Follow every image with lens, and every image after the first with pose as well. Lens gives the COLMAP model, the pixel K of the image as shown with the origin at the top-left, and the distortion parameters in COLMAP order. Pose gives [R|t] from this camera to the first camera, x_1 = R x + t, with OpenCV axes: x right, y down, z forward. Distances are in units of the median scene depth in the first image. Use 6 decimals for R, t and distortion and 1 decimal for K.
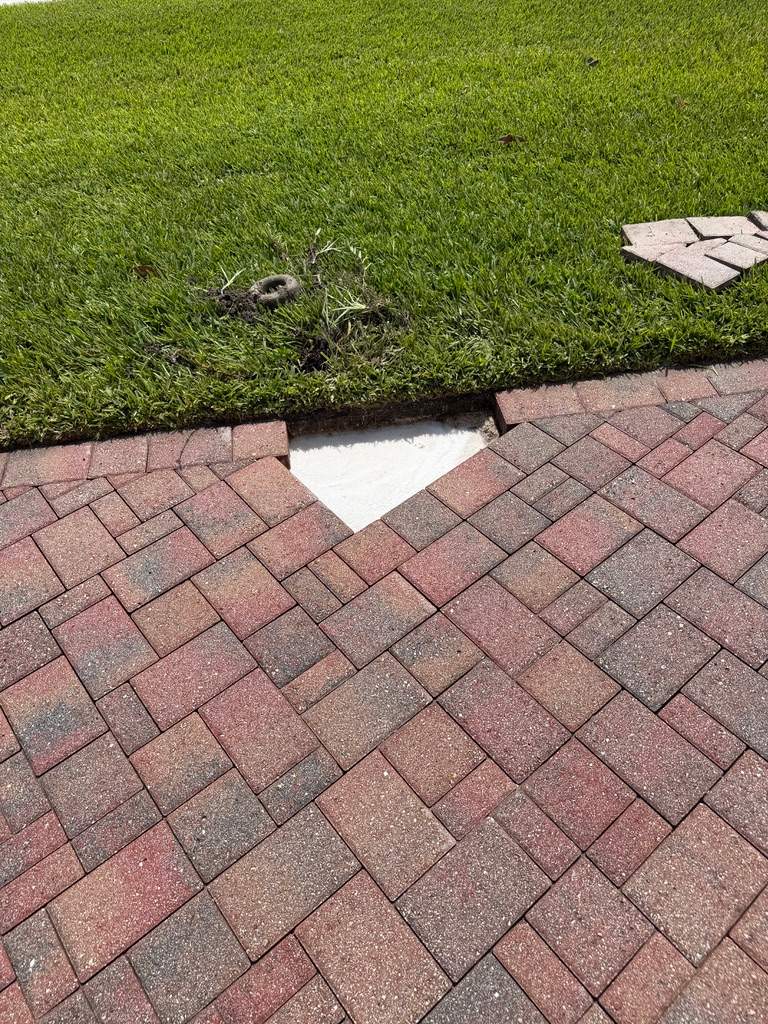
lens RADIAL K [[699.9, 0, 384.2], [0, 699.9, 509.7], [0, 0, 1]] dist [0.045330, -0.033726]
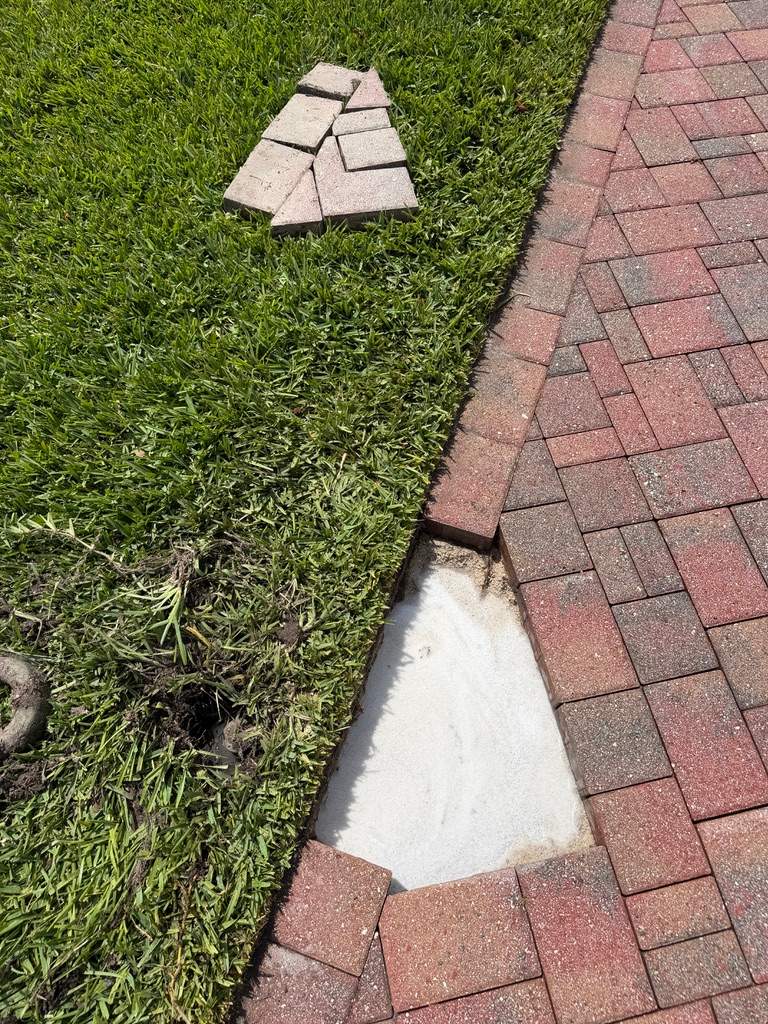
lens RADIAL K [[699.9, 0, 384.1], [0, 699.9, 519.1], [0, 0, 1]] dist [0.045330, -0.033726]
pose [[0.463821, -0.766144, 0.444853, -0.160122], [0.644944, 0.636259, 0.423347, -0.461880], [-0.607386, 0.090548, 0.789230, 0.463606]]
